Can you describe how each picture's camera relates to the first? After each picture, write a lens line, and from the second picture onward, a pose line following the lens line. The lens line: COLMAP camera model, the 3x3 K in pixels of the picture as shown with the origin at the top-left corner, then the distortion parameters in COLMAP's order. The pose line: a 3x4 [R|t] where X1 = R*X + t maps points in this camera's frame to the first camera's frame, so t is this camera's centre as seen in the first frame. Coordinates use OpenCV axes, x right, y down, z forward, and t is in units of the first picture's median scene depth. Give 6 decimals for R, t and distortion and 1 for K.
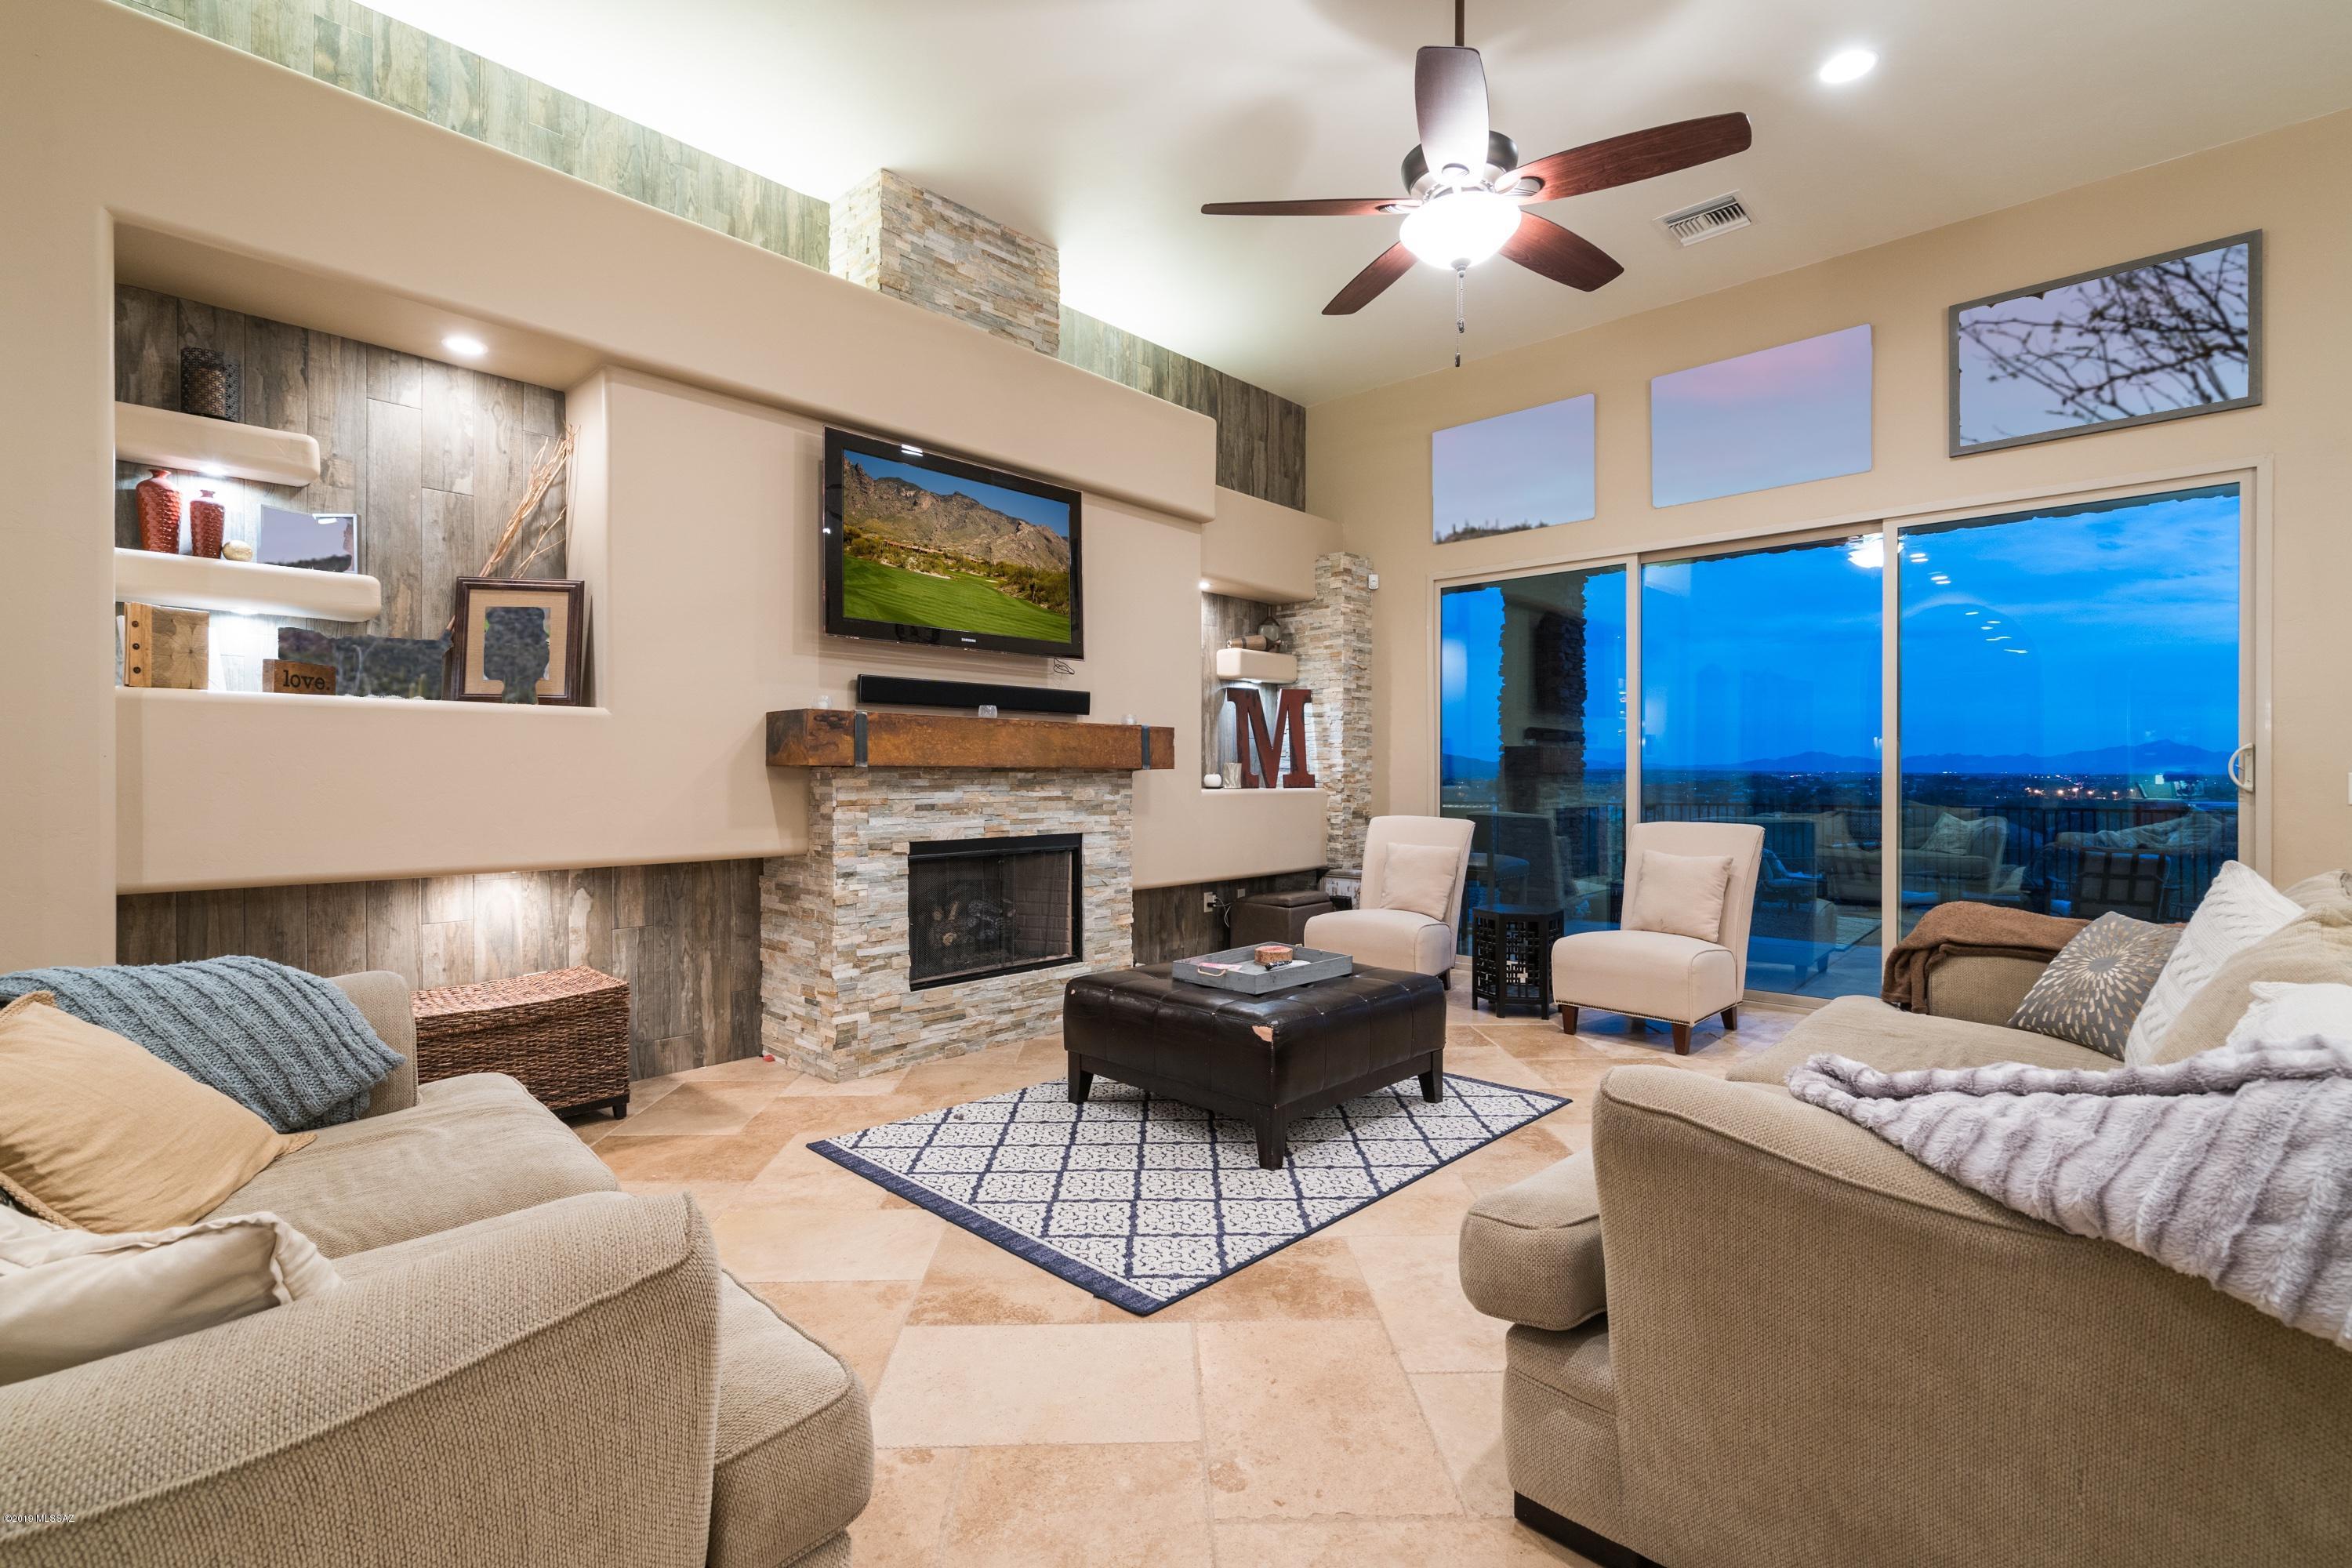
lens RADIAL K [[1089.2, 0, 1182.9], [0, 1089.2, 789.3], [0, 0, 1]] dist [-0.008779, 0.002088]
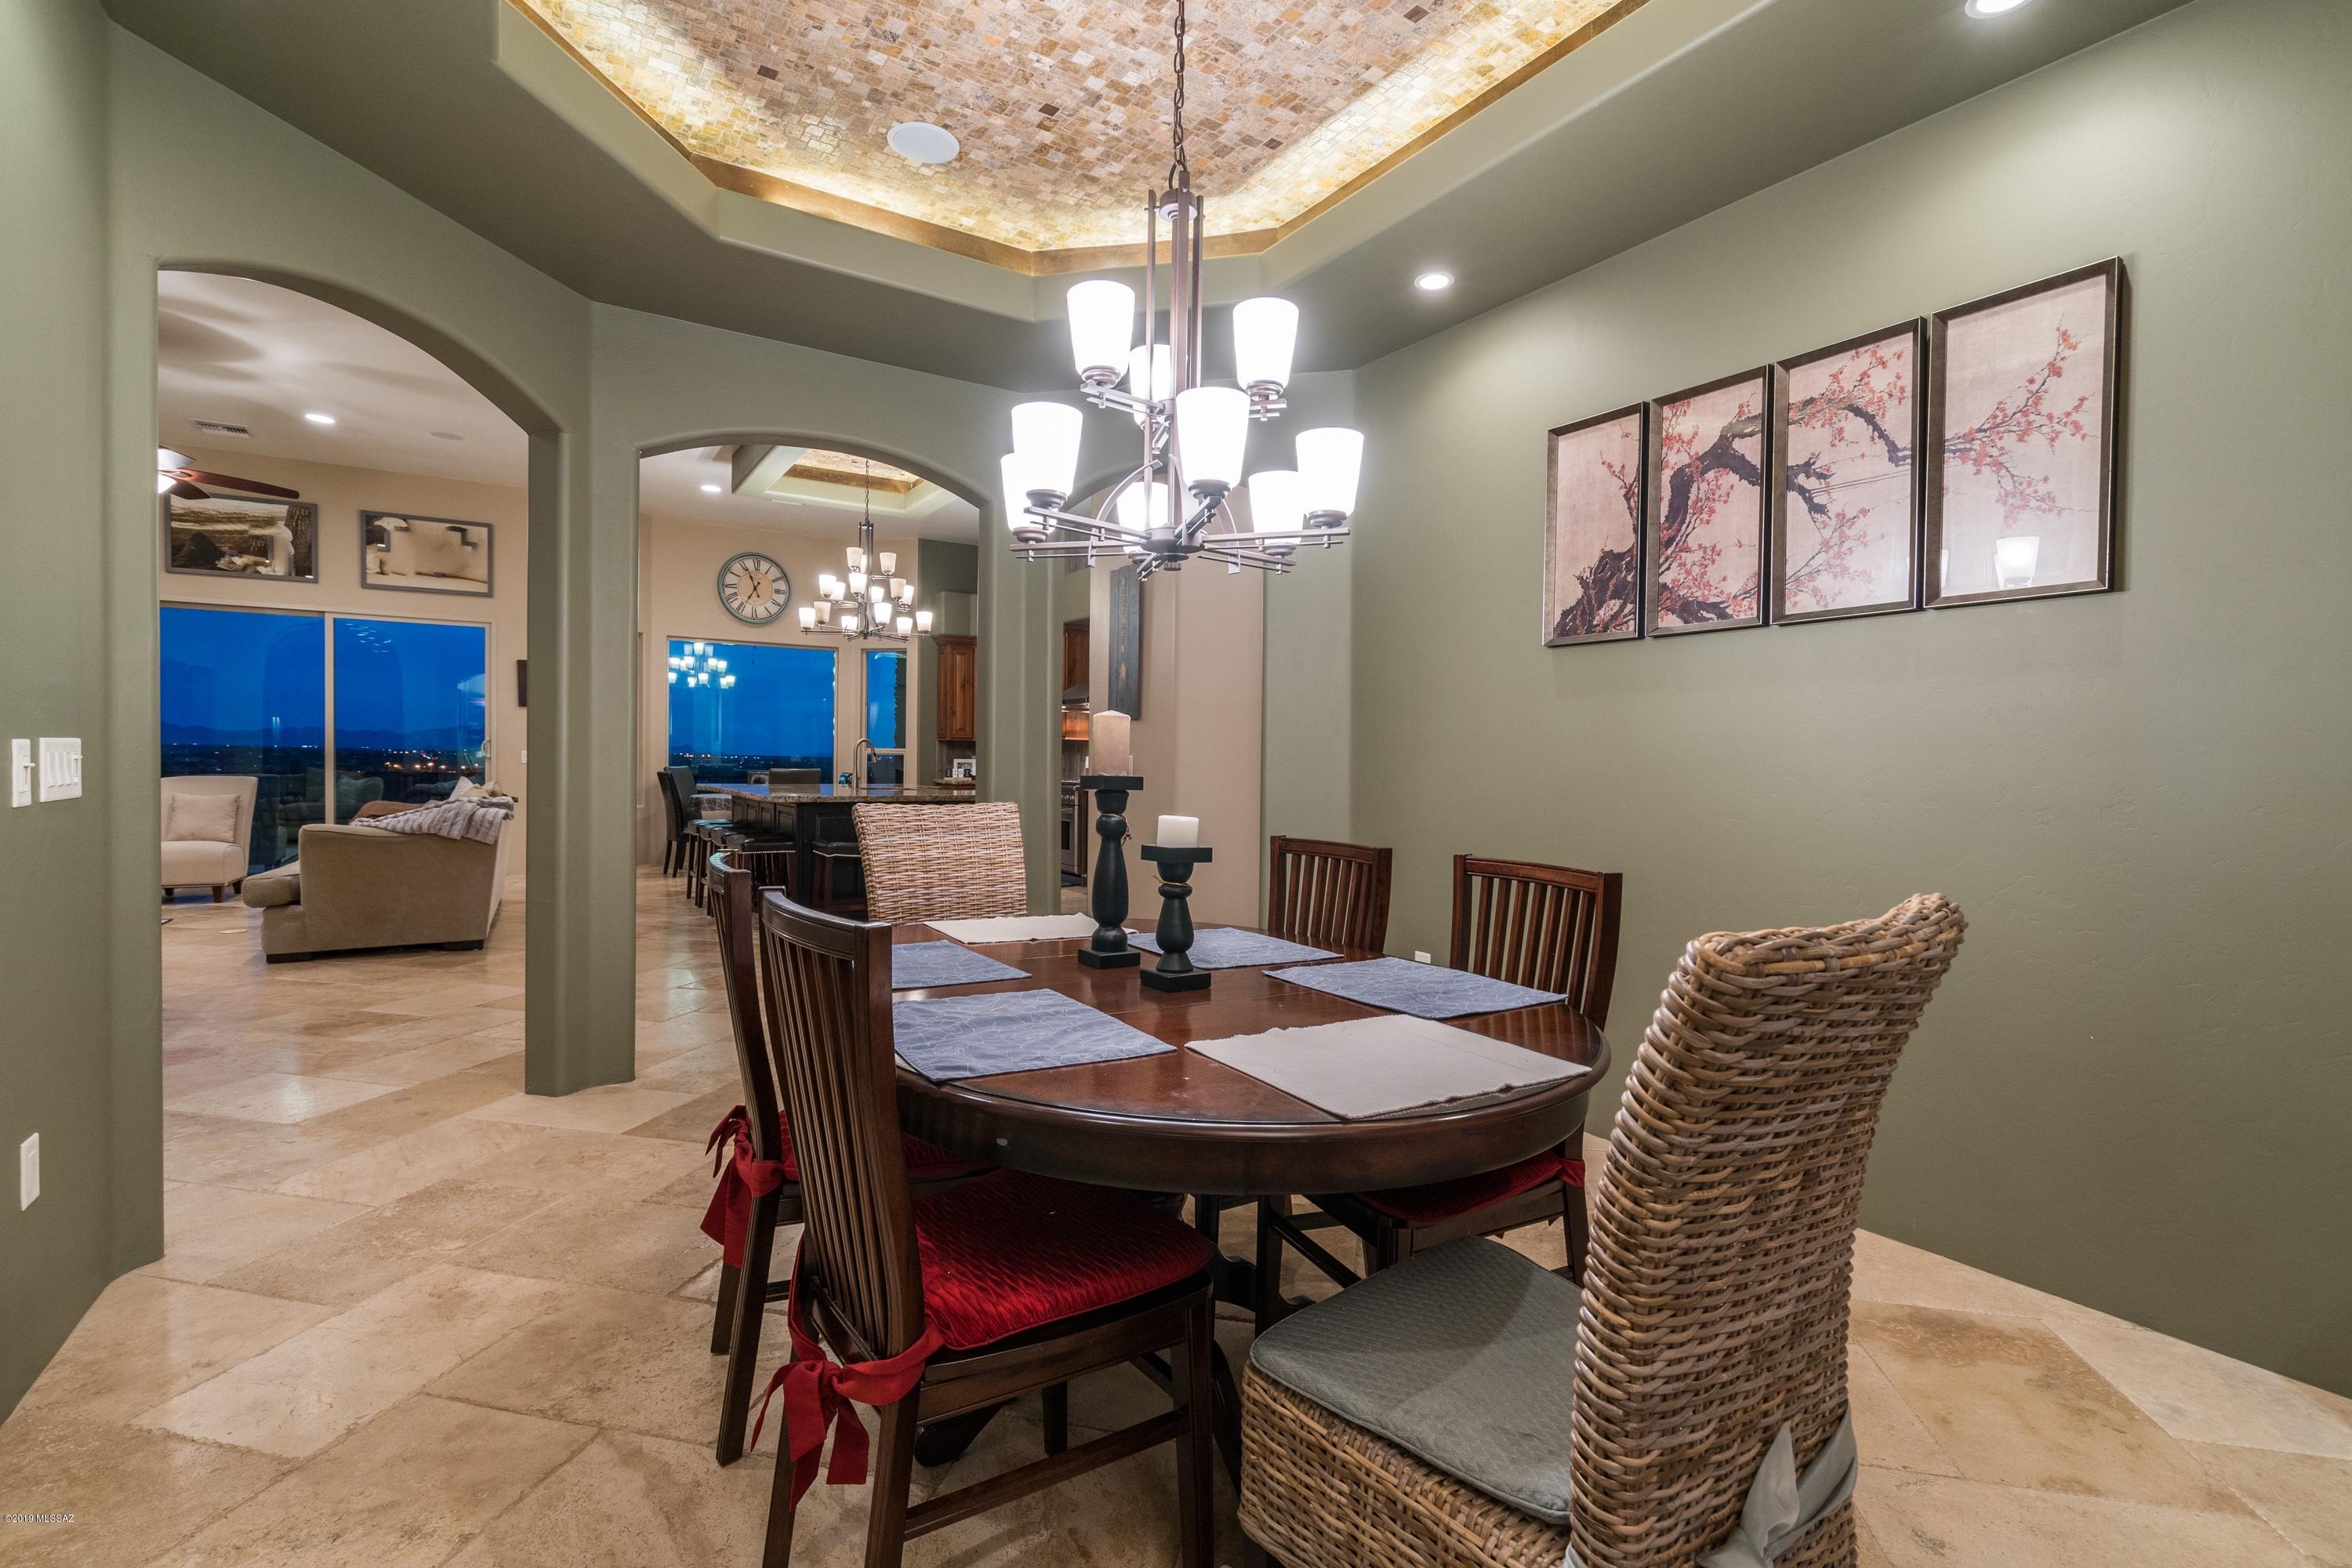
lens RADIAL K [[1089.2, 0, 1182.7], [0, 1089.2, 788.2], [0, 0, 1]] dist [-0.008779, 0.002088]
pose [[0.272280, -0.019695, 0.962017, -0.785556], [-0.001603, 0.999780, 0.020922, 0.011521], [-0.962217, -0.007238, 0.272188, -0.977138]]
